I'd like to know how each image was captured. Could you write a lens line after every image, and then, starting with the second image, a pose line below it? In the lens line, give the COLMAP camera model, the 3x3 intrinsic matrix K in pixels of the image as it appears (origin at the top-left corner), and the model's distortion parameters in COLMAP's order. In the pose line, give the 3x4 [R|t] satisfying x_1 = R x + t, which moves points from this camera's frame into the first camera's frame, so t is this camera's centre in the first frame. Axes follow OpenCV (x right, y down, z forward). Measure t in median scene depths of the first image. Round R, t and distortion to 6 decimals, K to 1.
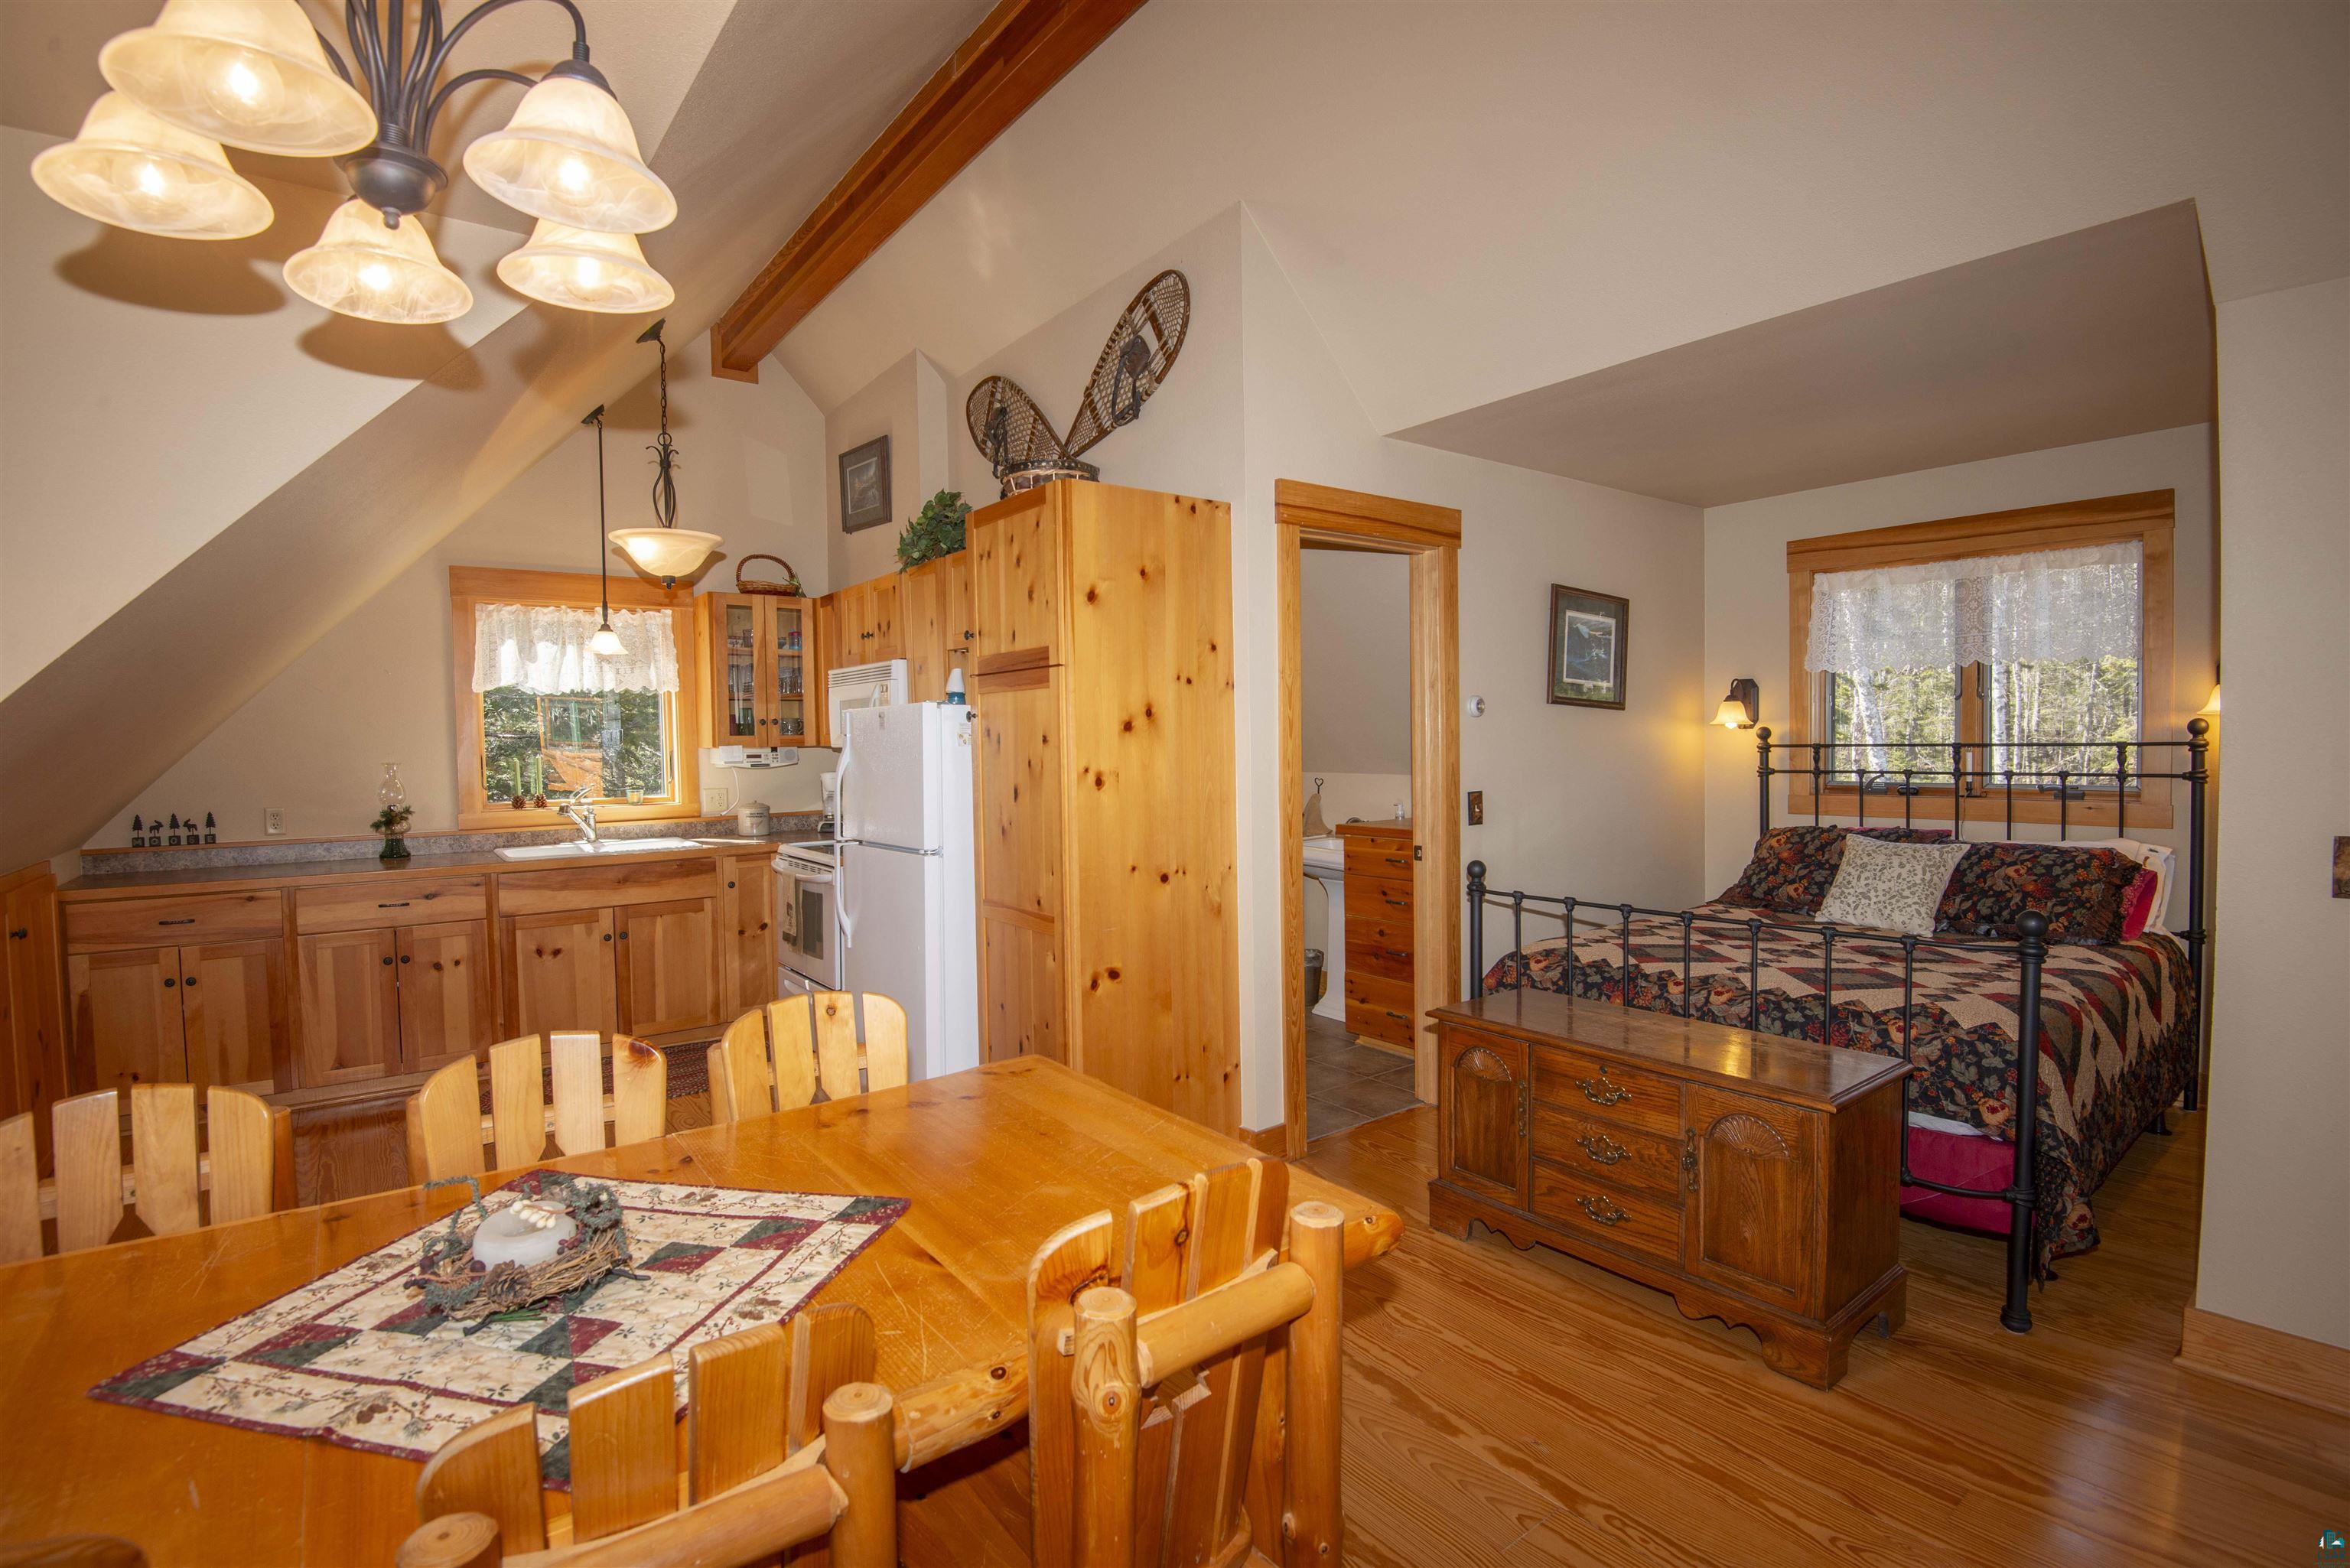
lens RADIAL K [[1086.6, 0, 1164.7], [0, 1086.6, 770.5], [0, 0, 1]] dist [-0.015268, -0.018339]
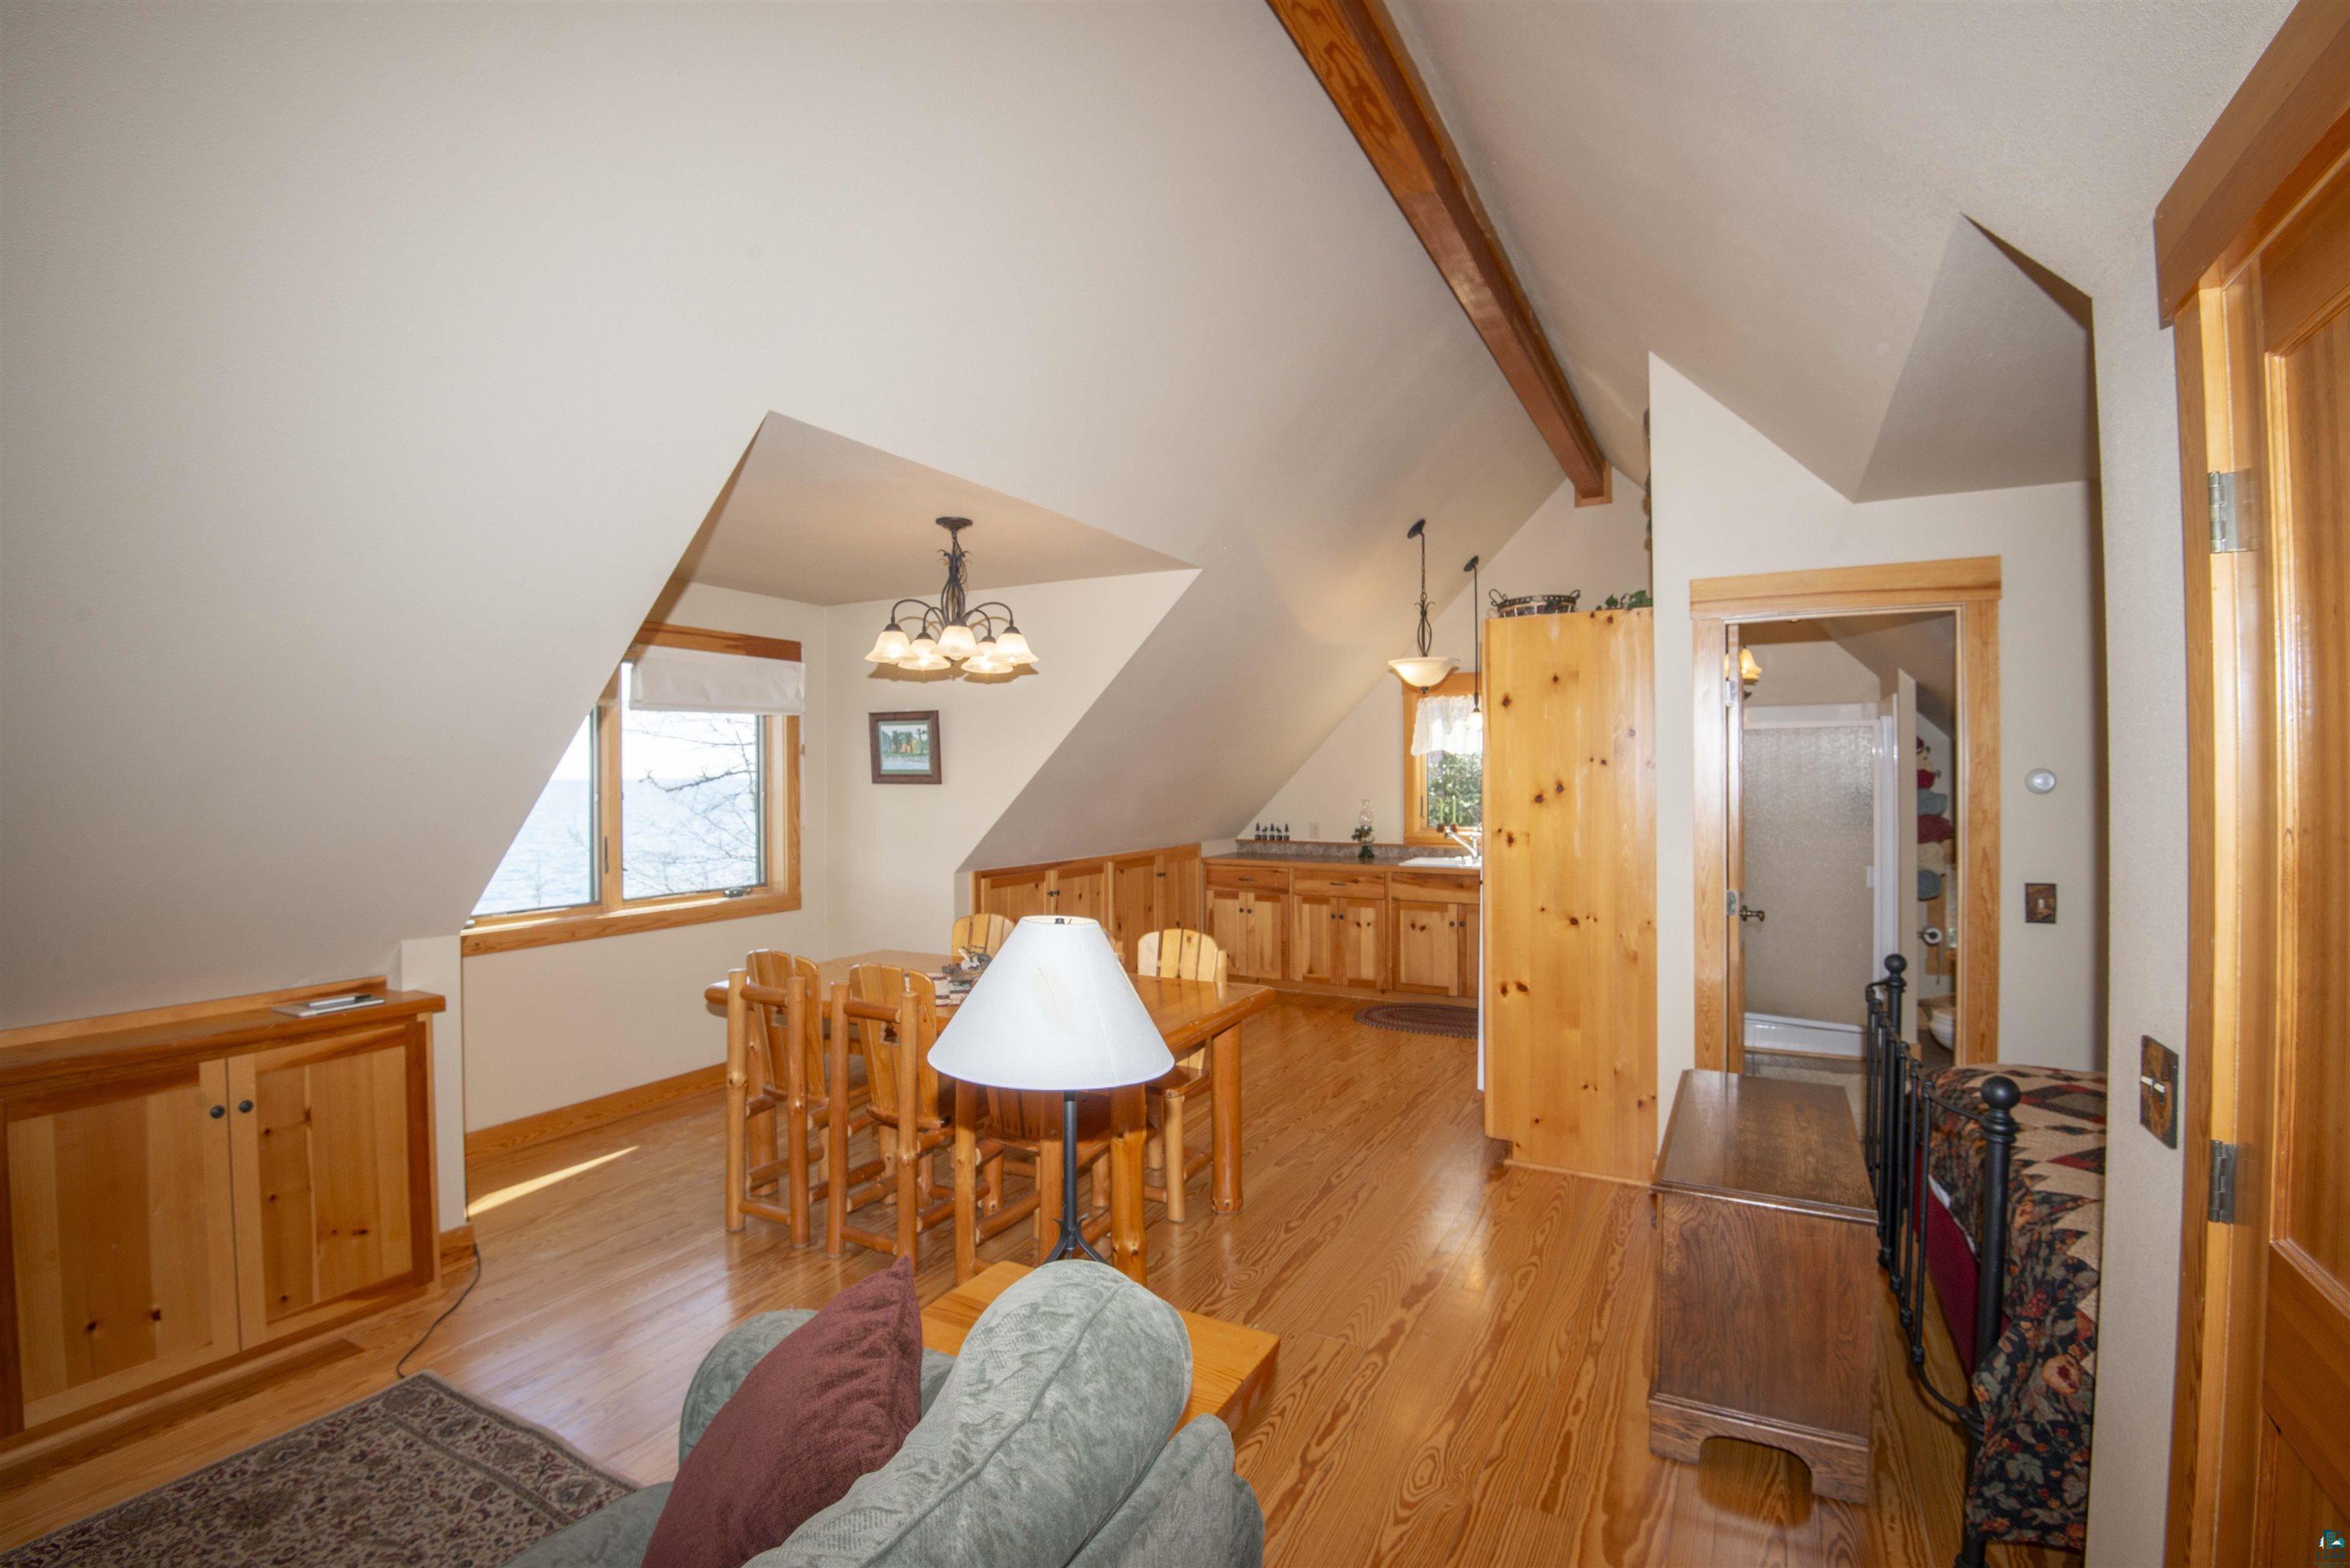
lens RADIAL K [[1081.1, 0, 1183.4], [0, 1081.1, 774.7], [0, 0, 1]] dist [-0.005120, -0.000845]
pose [[0.420266, 0.015587, -0.907267, 0.690203], [-0.029852, 0.999549, 0.003345, -0.043712], [0.906910, 0.025678, 0.420541, 0.050209]]
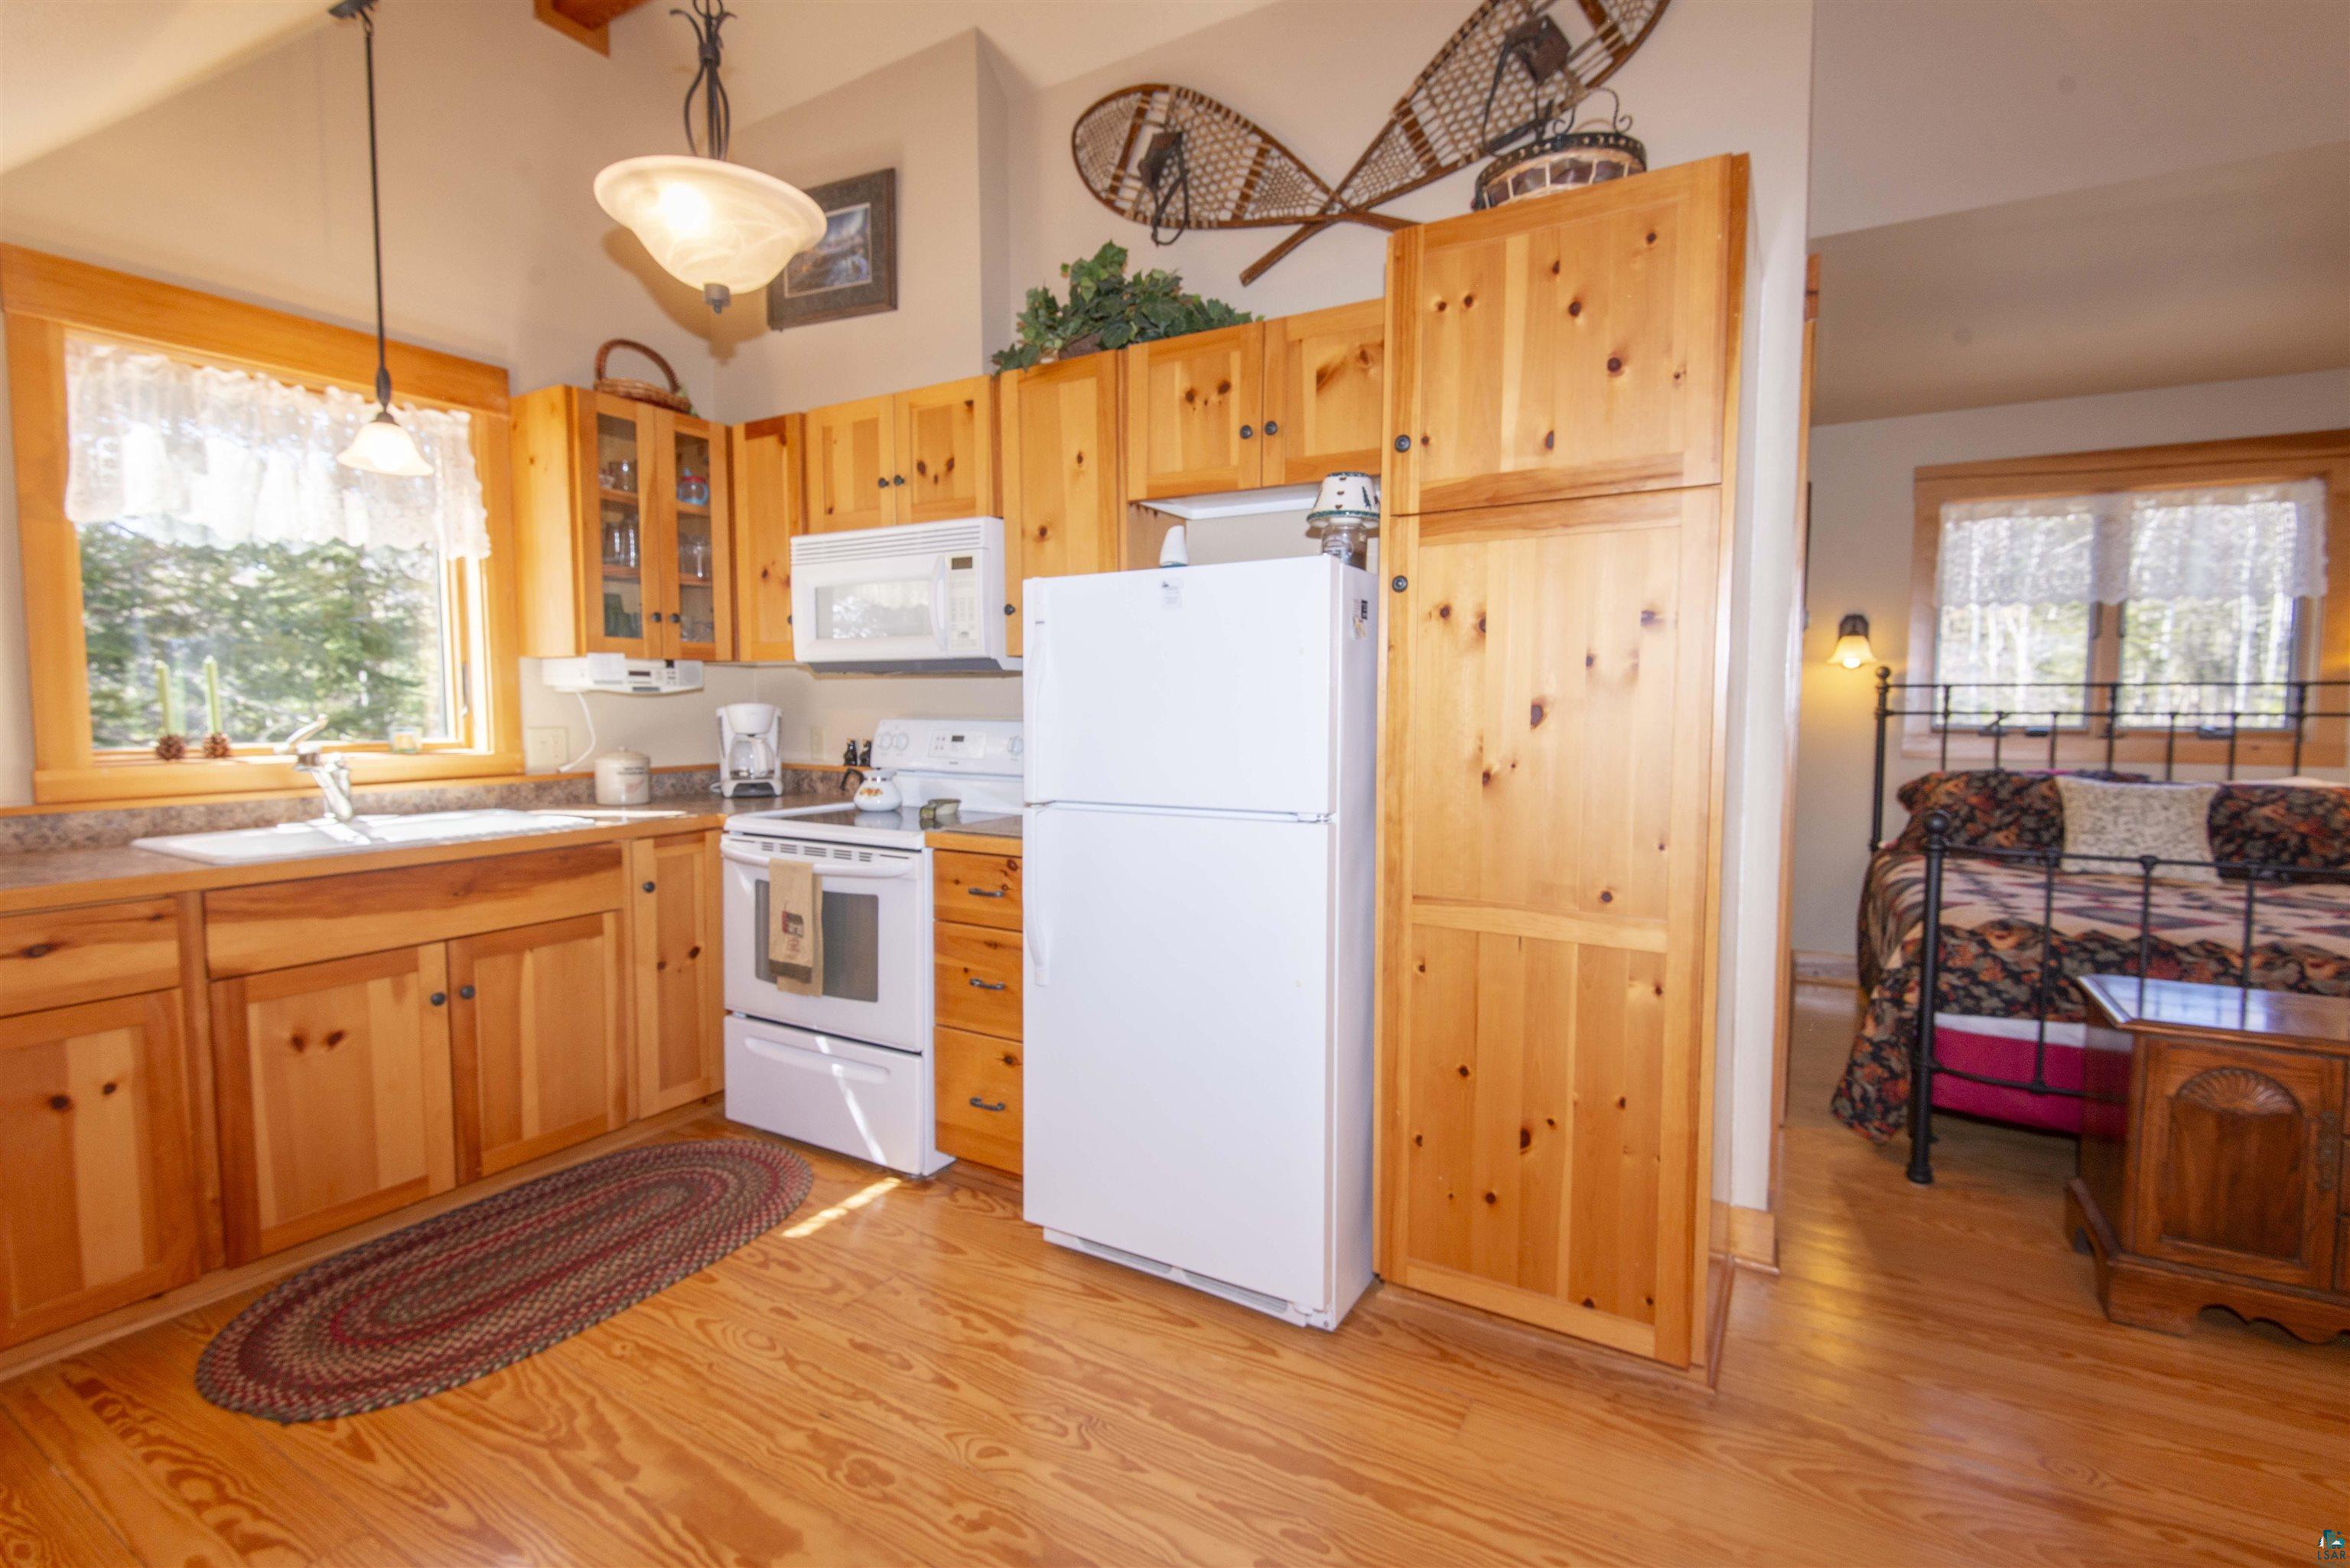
lens RADIAL K [[1081.1, 0, 1183.4], [0, 1081.1, 774.7], [0, 0, 1]] dist [-0.005120, -0.000845]
pose [[0.925287, -0.009952, 0.379136, -0.395437], [-0.004322, 0.999314, 0.036779, 0.024403], [-0.379242, -0.035670, 0.924610, 0.392962]]
